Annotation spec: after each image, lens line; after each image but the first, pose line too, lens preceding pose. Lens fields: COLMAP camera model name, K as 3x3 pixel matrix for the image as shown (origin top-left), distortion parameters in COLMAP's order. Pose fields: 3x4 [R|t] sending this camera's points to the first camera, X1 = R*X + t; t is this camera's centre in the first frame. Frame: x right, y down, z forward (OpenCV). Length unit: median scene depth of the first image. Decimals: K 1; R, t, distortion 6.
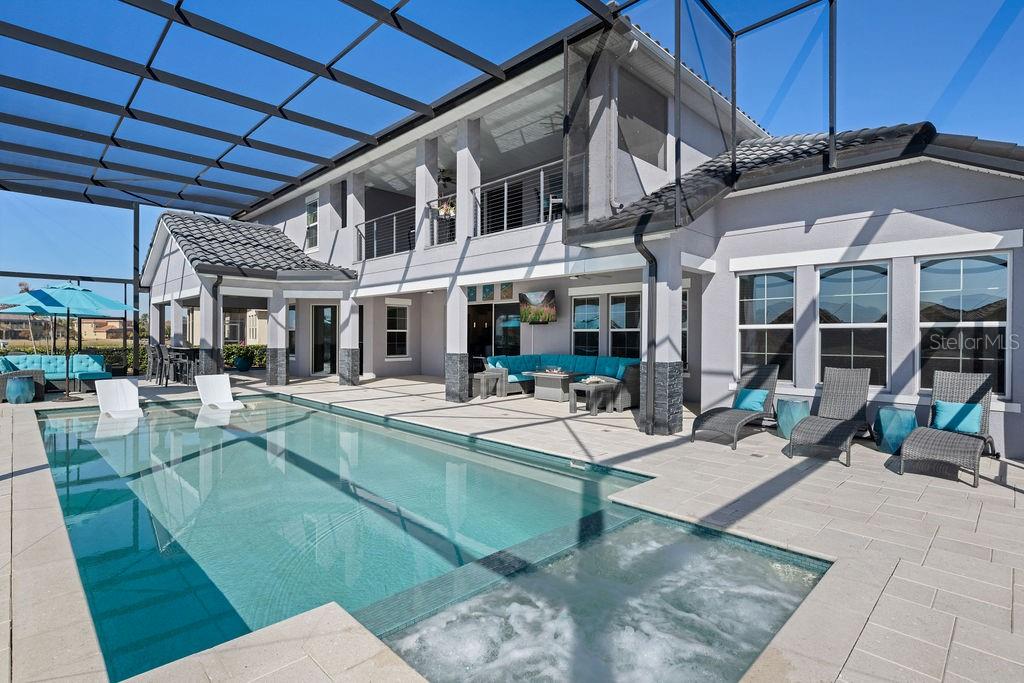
lens RADIAL K [[504.6, 0, 509.5], [0, 504.6, 337.8], [0, 0, 1]] dist [-0.000575, -0.000043]
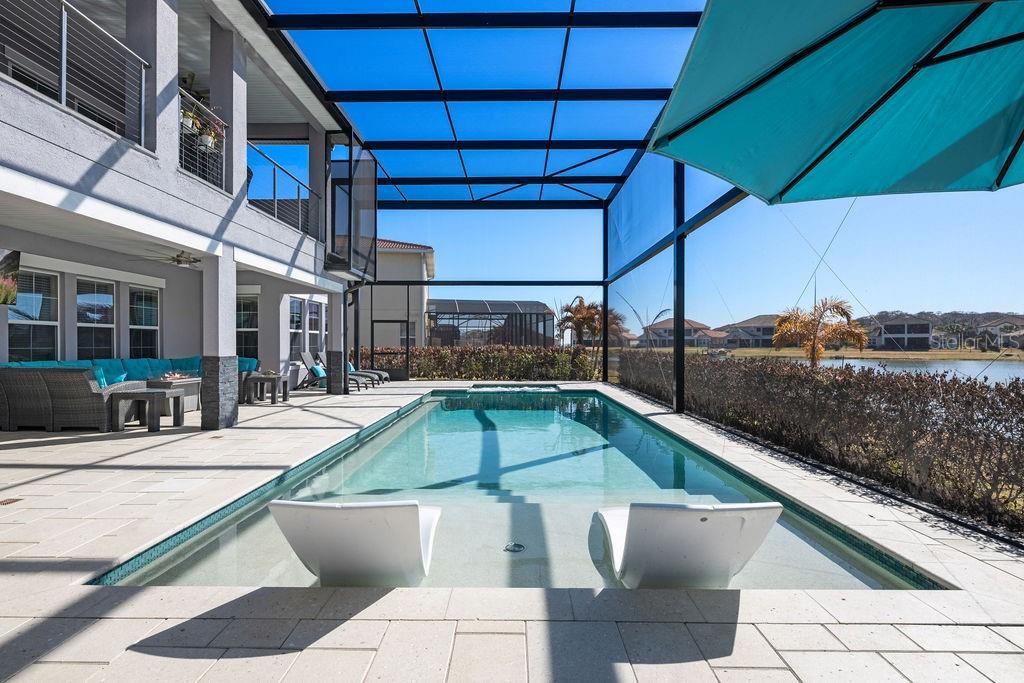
lens RADIAL K [[462.6, 0, 510.5], [0, 462.6, 342.5], [0, 0, 1]] dist [0.000646, -0.000049]
pose [[-0.700351, -0.003946, 0.713788, -0.718649], [0.000253, 0.999983, 0.005776, 0.007354], [-0.713799, 0.004225, -0.700338, 1.021118]]
